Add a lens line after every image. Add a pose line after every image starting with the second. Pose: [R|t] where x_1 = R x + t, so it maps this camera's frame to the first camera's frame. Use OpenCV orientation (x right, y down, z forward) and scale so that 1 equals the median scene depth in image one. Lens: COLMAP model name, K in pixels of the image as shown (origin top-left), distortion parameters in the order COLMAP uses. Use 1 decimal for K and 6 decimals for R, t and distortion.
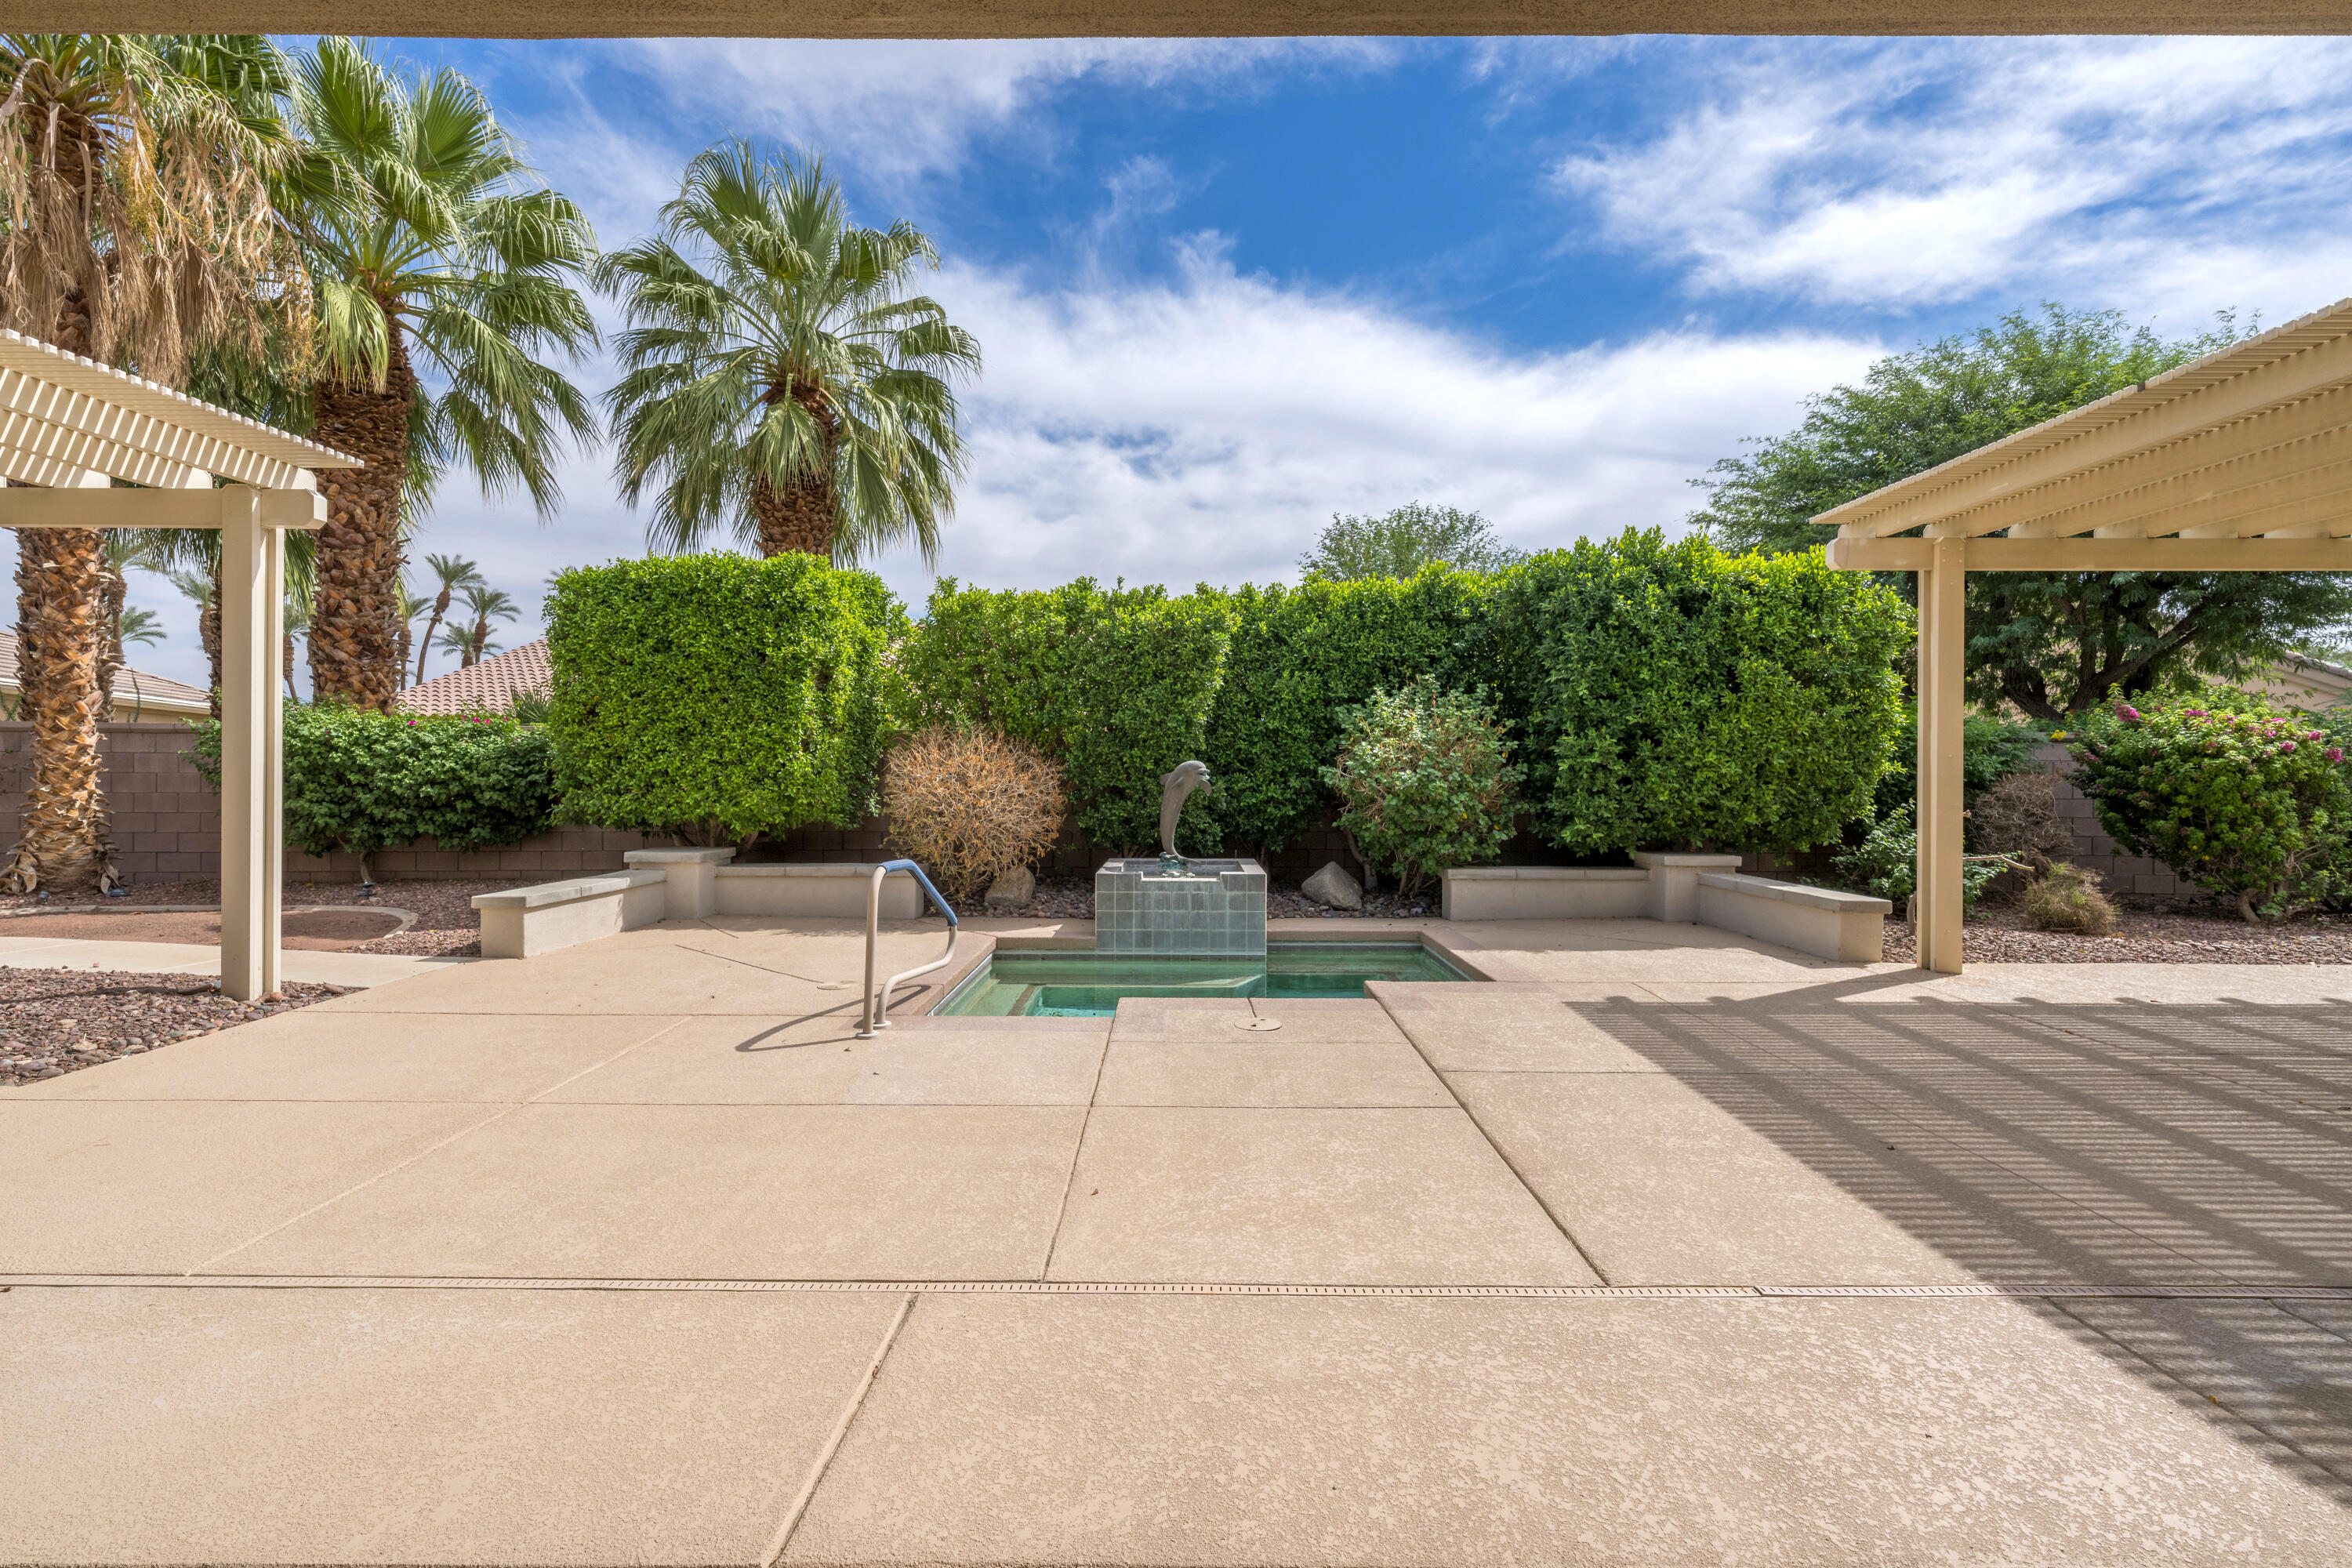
lens RADIAL K [[977.8, 0, 1183.7], [0, 977.8, 772.8], [0, 0, 1]] dist [0.000326, -0.000142]
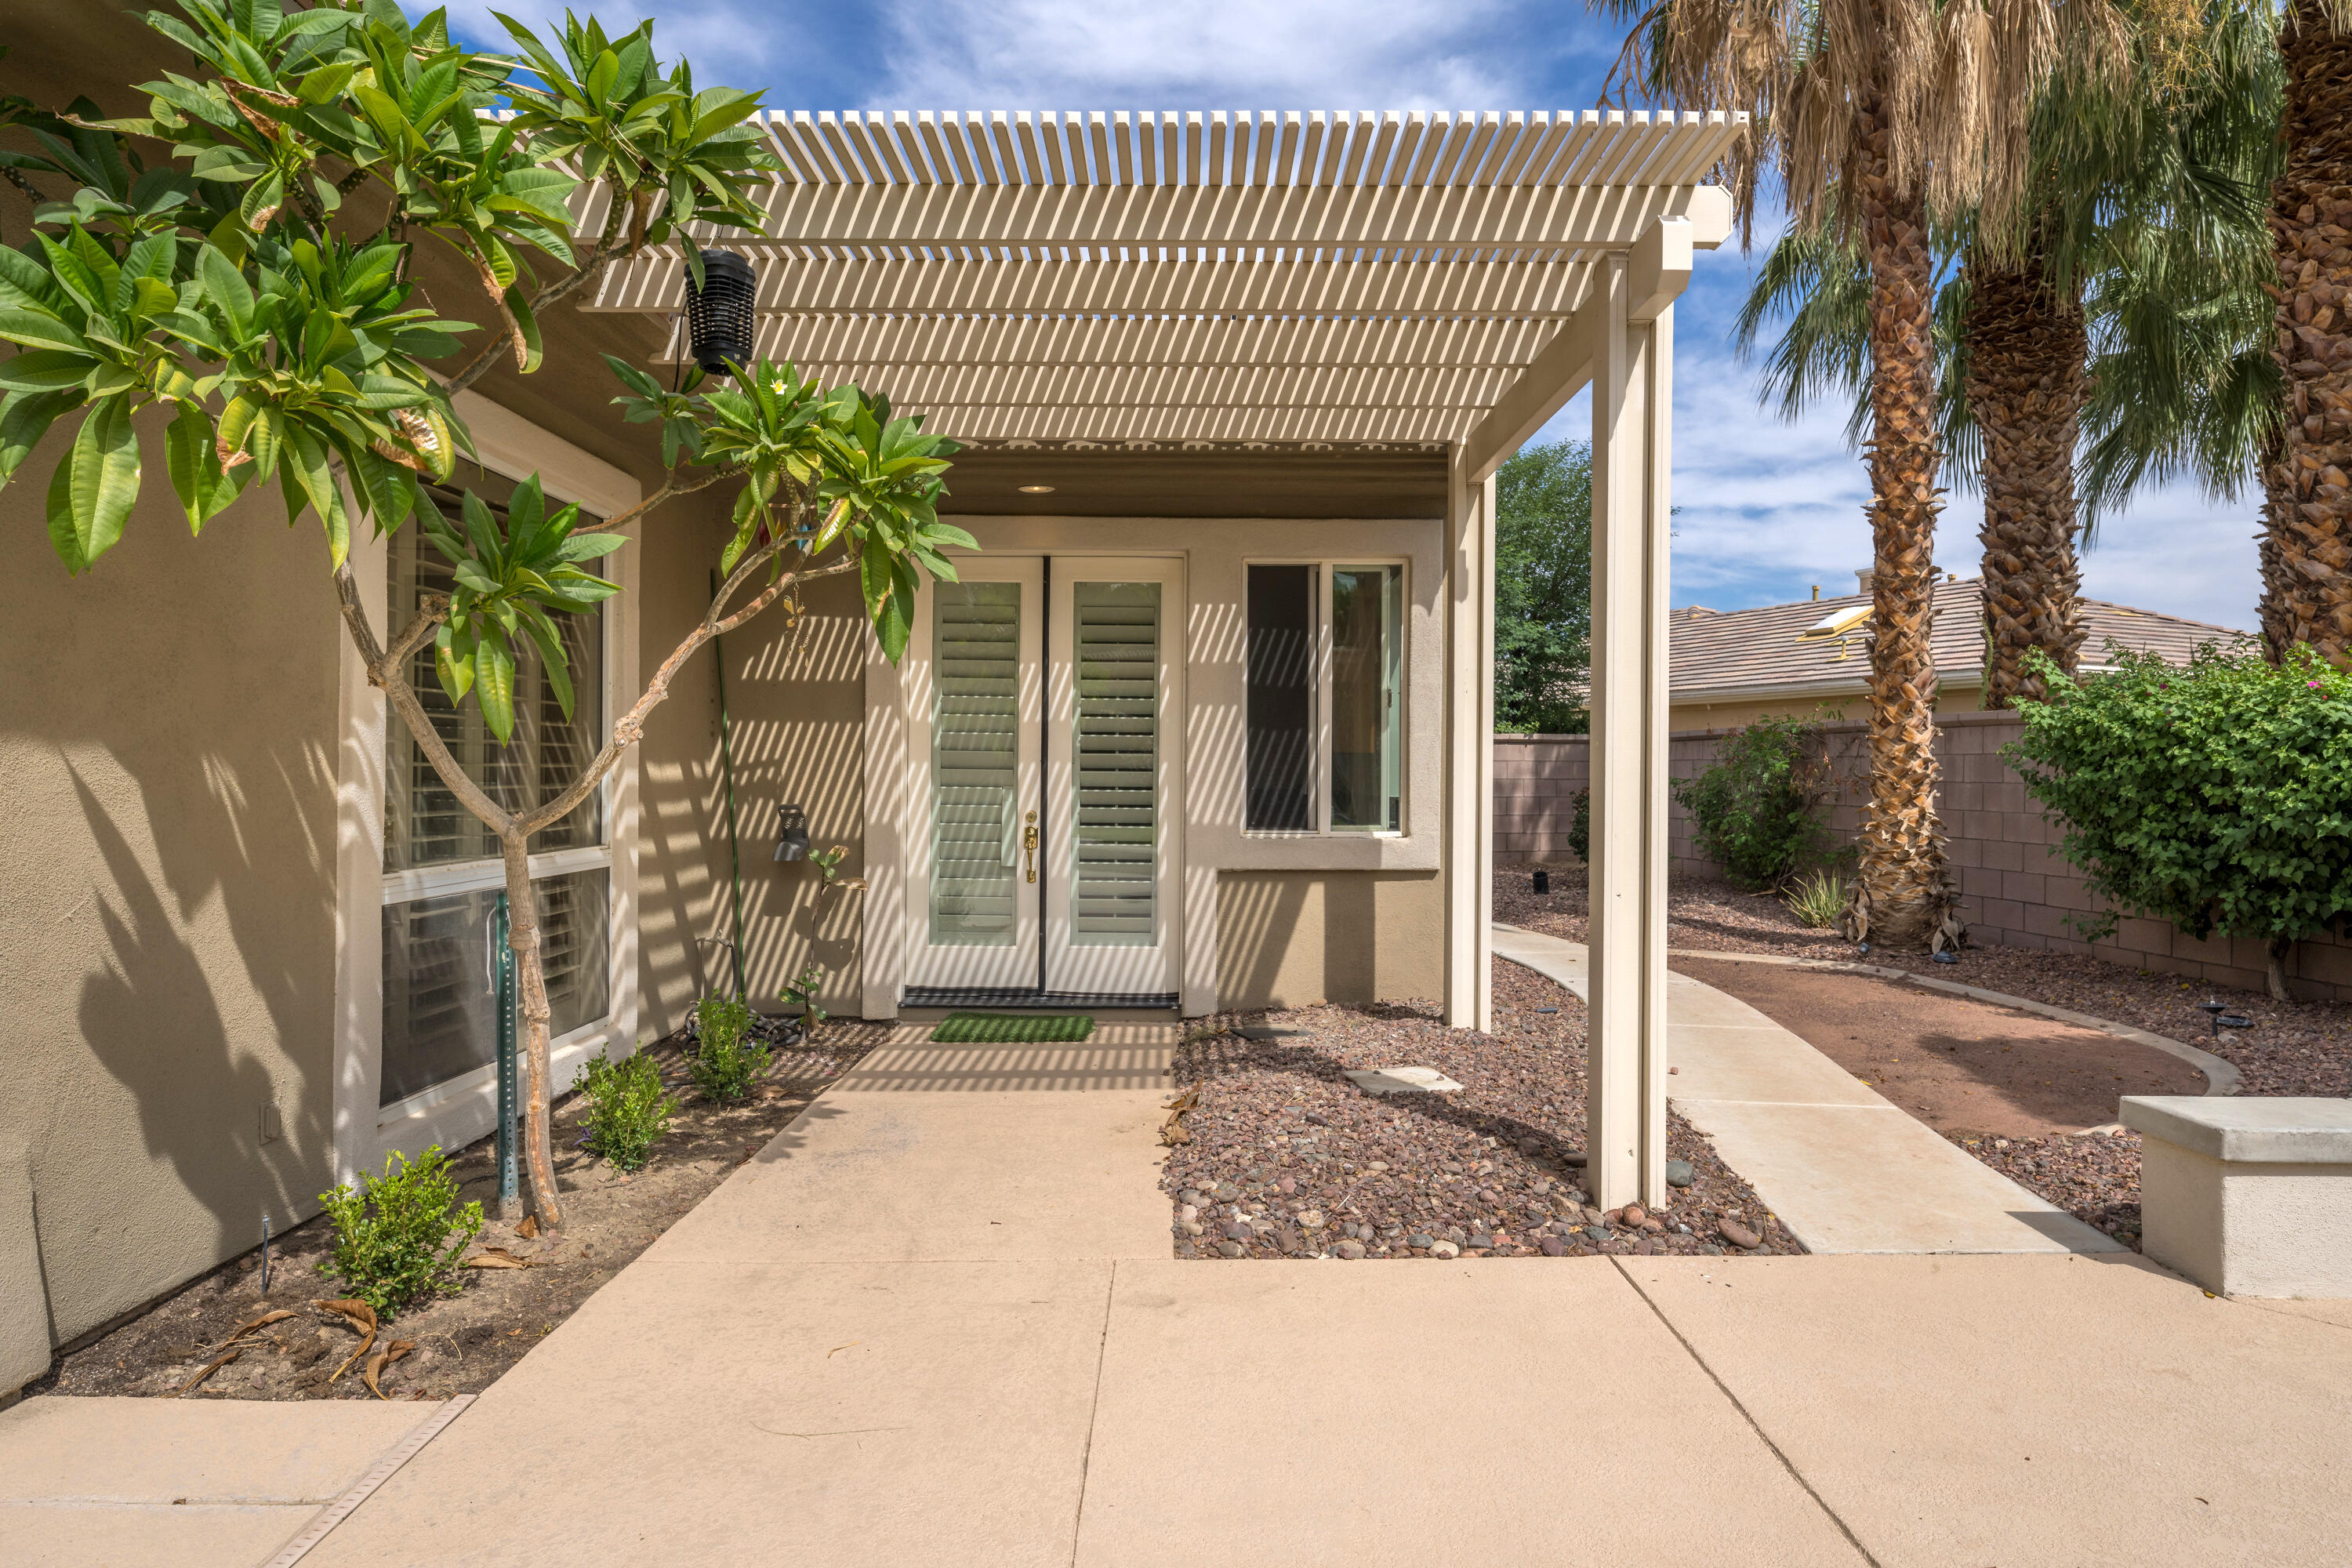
lens RADIAL K [[1391.6, 0, 1176.0], [0, 1391.6, 784.0], [0, 0, 1]] dist [0.001428, 0.000355]
pose [[0.011728, 0.006049, -0.999913, -0.114385], [-0.004735, 0.999971, 0.005993, -0.002981], [0.999920, 0.004665, 0.011756, 0.452117]]
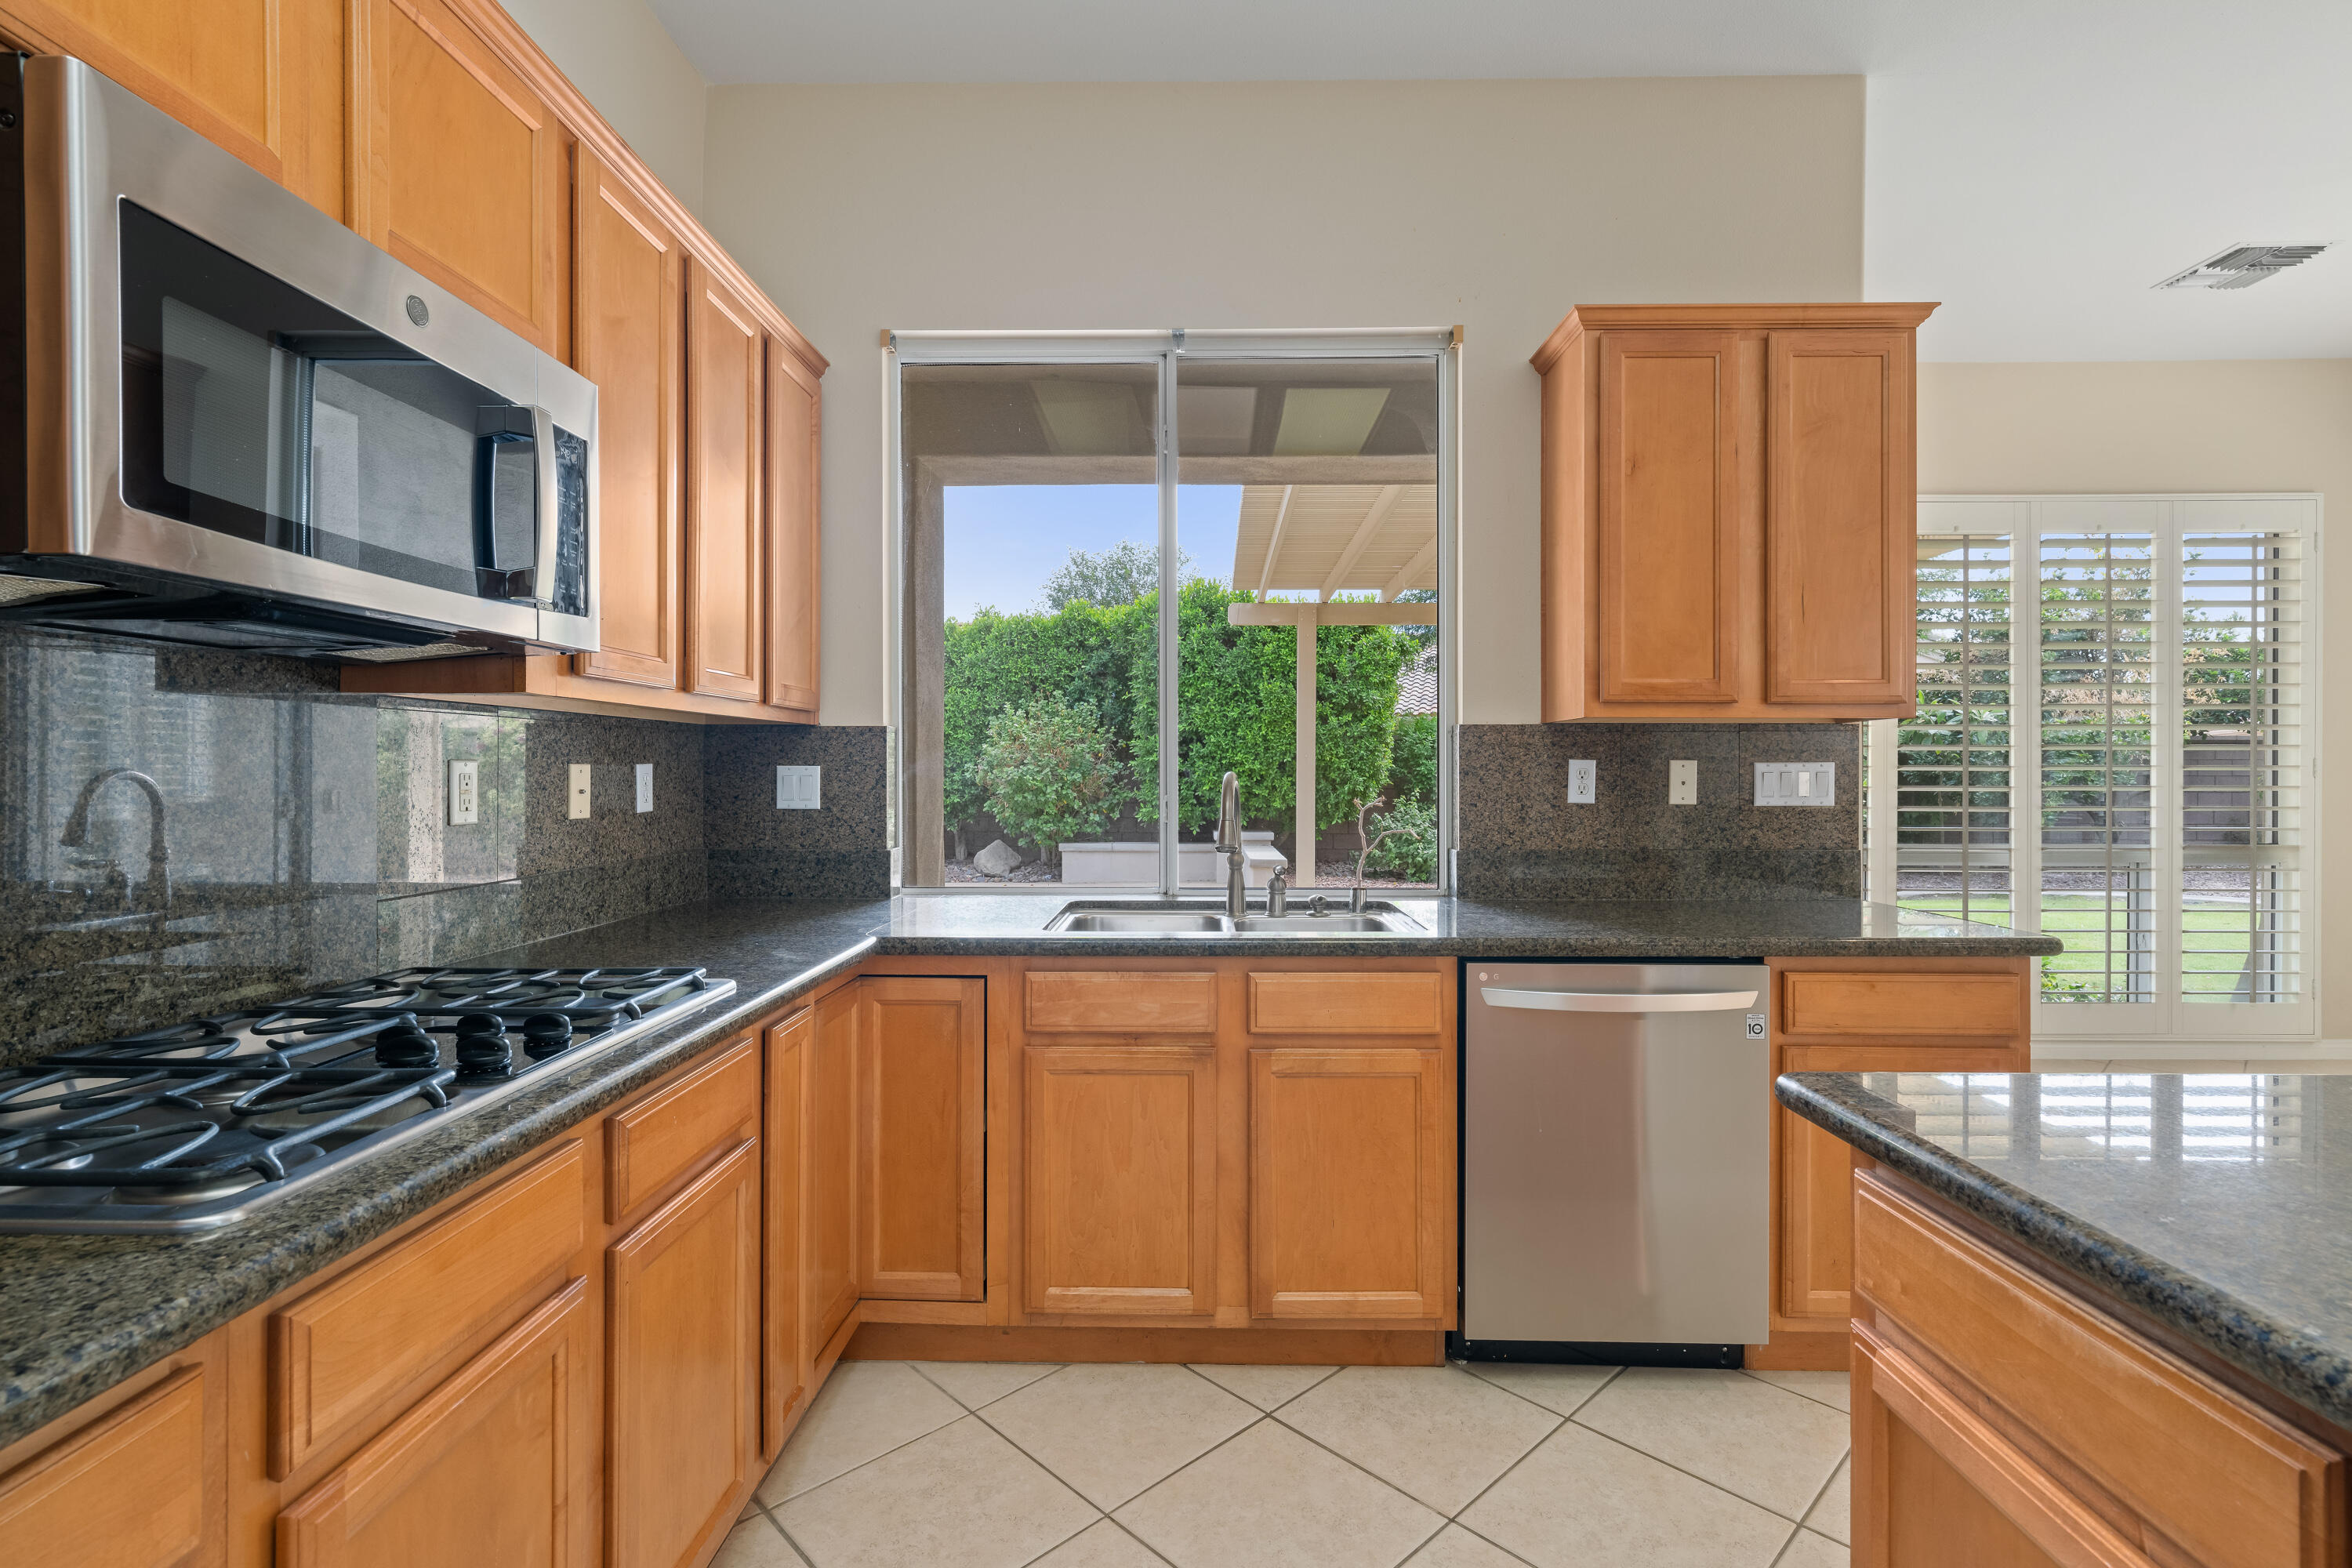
lens RADIAL K [[1085.6, 0, 1184.0], [0, 1085.6, 776.2], [0, 0, 1]] dist [0.000011, -0.000147]
pose [[0.999919, -0.000582, -0.012710, 0.456355], [0.000649, 0.999986, 0.005204, 0.003022], [0.012707, -0.005212, 0.999906, -0.427124]]
